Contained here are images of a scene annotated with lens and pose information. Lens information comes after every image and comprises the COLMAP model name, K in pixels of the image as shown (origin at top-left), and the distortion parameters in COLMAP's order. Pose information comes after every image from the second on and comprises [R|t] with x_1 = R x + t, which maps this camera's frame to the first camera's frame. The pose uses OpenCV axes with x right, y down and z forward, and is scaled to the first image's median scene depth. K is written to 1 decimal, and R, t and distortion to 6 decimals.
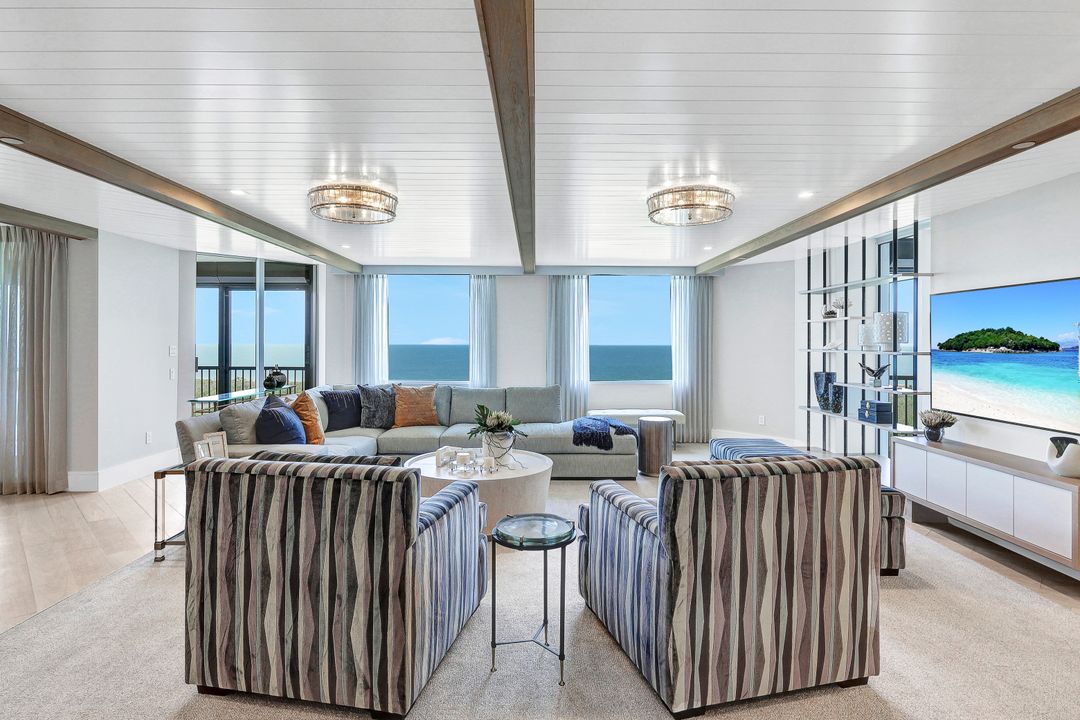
lens RADIAL K [[565.9, 0, 536.7], [0, 565.9, 344.3], [0, 0, 1]] dist [-0.001614, -0.000259]
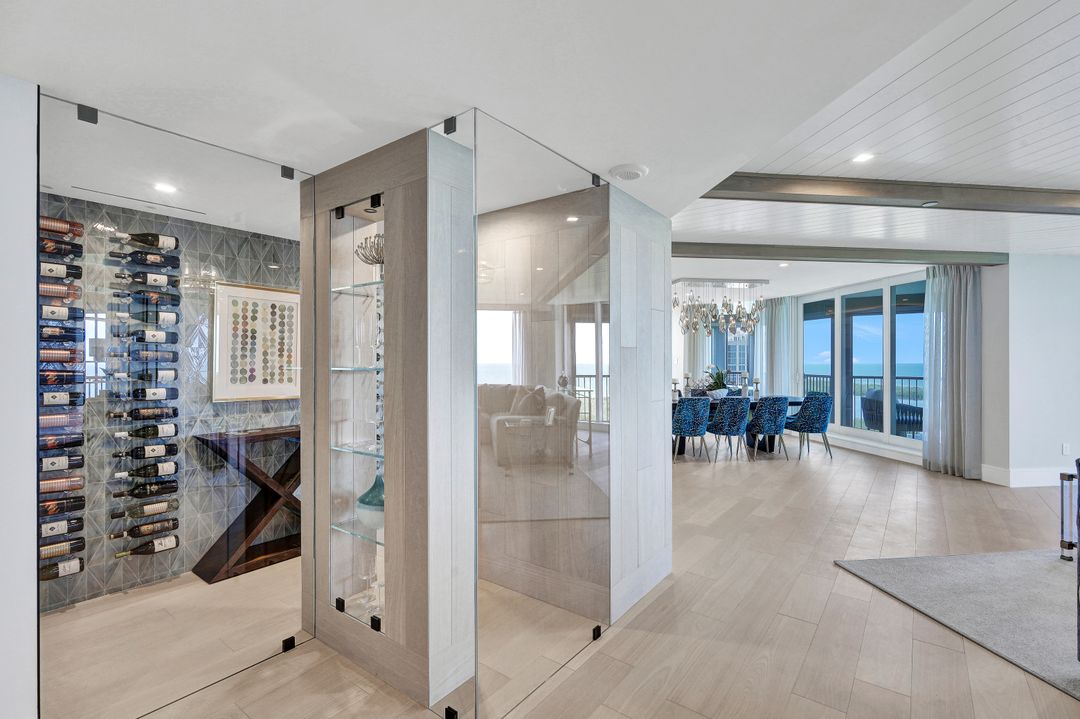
lens RADIAL K [[493.6, 0, 536.0], [0, 493.6, 359.4], [0, 0, 1]] dist [-0.000899, -0.000261]
pose [[0.130013, -0.004472, -0.991502, 0.086605], [-0.003044, 0.999983, -0.004909, 0.017428], [0.991508, 0.003657, 0.129998, -0.071127]]
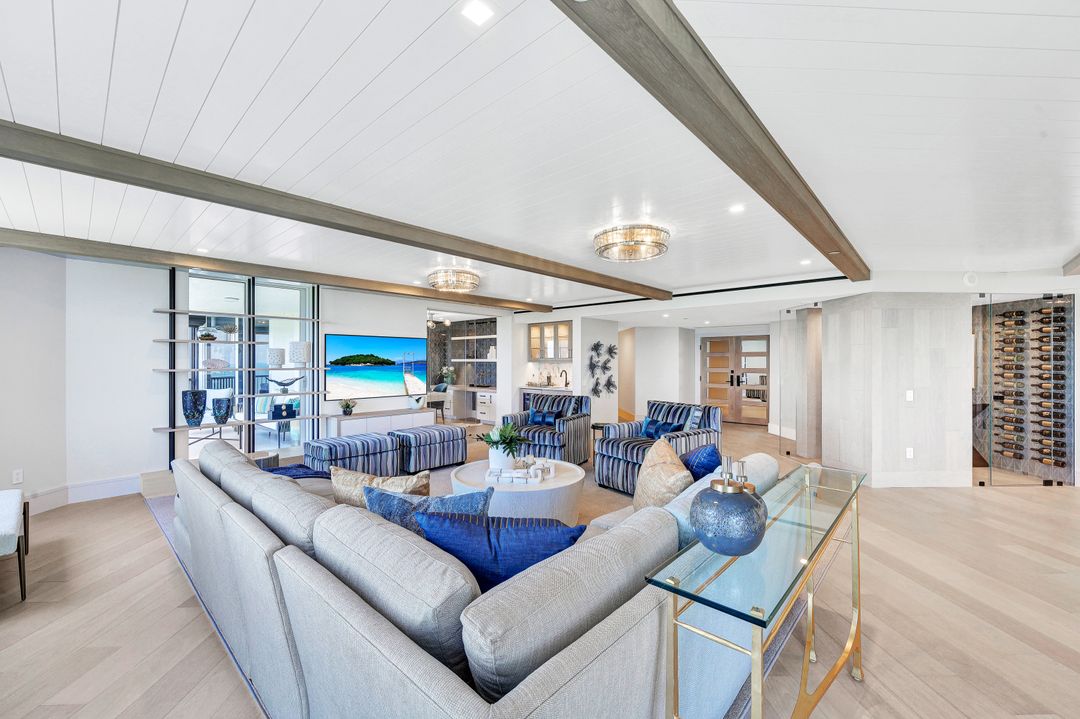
lens RADIAL K [[435.7, 0, 543.8], [0, 435.7, 360.4], [0, 0, 1]] dist [-0.000429, -0.000281]
pose [[-0.741148, -0.002536, 0.671336, -0.626739], [0.000369, 0.999991, 0.004185, -0.010395], [-0.671341, 0.003349, -0.741141, 1.411523]]
